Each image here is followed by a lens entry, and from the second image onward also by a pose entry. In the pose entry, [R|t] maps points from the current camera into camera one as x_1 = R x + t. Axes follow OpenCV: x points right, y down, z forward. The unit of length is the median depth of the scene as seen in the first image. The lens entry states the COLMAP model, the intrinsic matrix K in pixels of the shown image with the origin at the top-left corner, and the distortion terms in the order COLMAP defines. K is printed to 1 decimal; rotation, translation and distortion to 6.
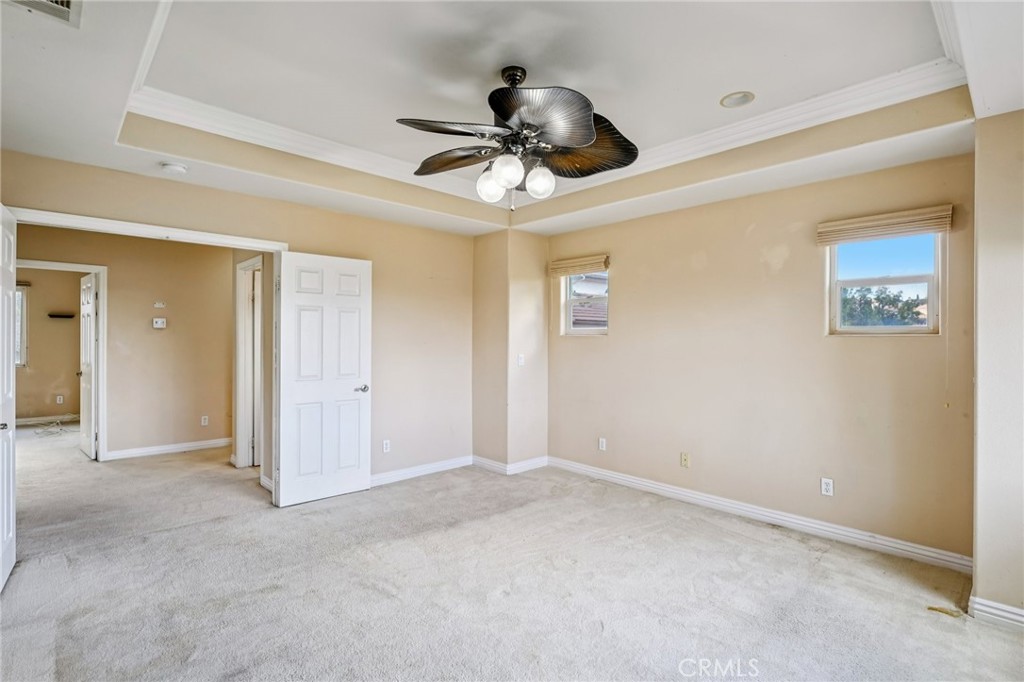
lens RADIAL K [[491.1, 0, 504.2], [0, 491.1, 339.9], [0, 0, 1]] dist [-0.005207, -0.001734]
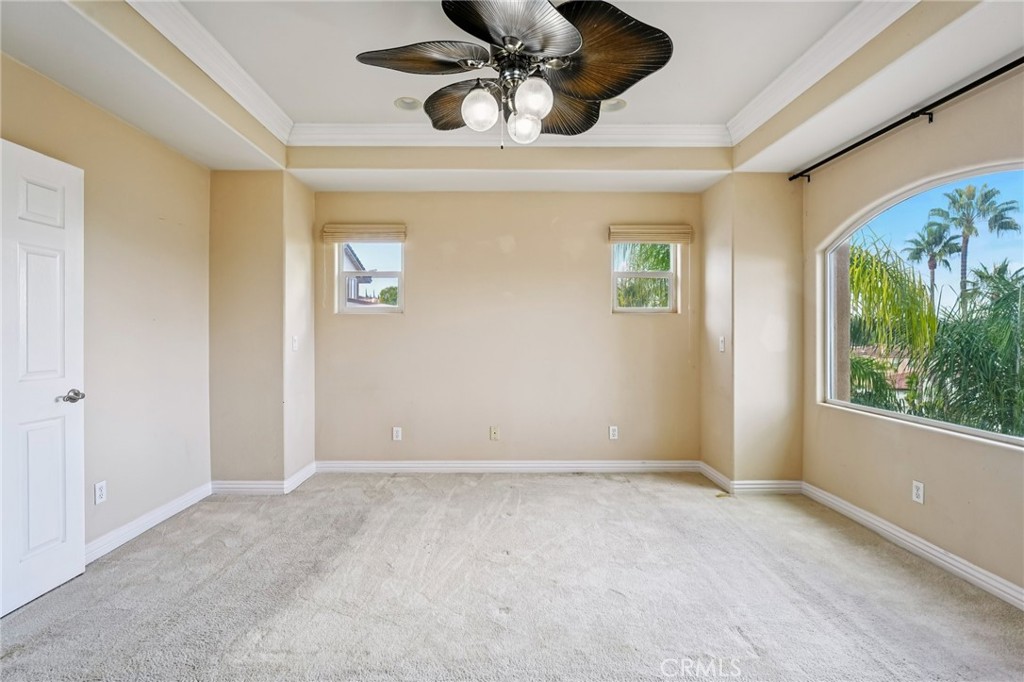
lens RADIAL K [[491.1, 0, 507.9], [0, 491.1, 335.6], [0, 0, 1]] dist [-0.005207, -0.001734]
pose [[0.674582, -0.007842, 0.738158, -0.378277], [0.004434, 0.999969, 0.006572, 0.030421], [-0.738187, -0.001160, 0.674595, 0.274601]]
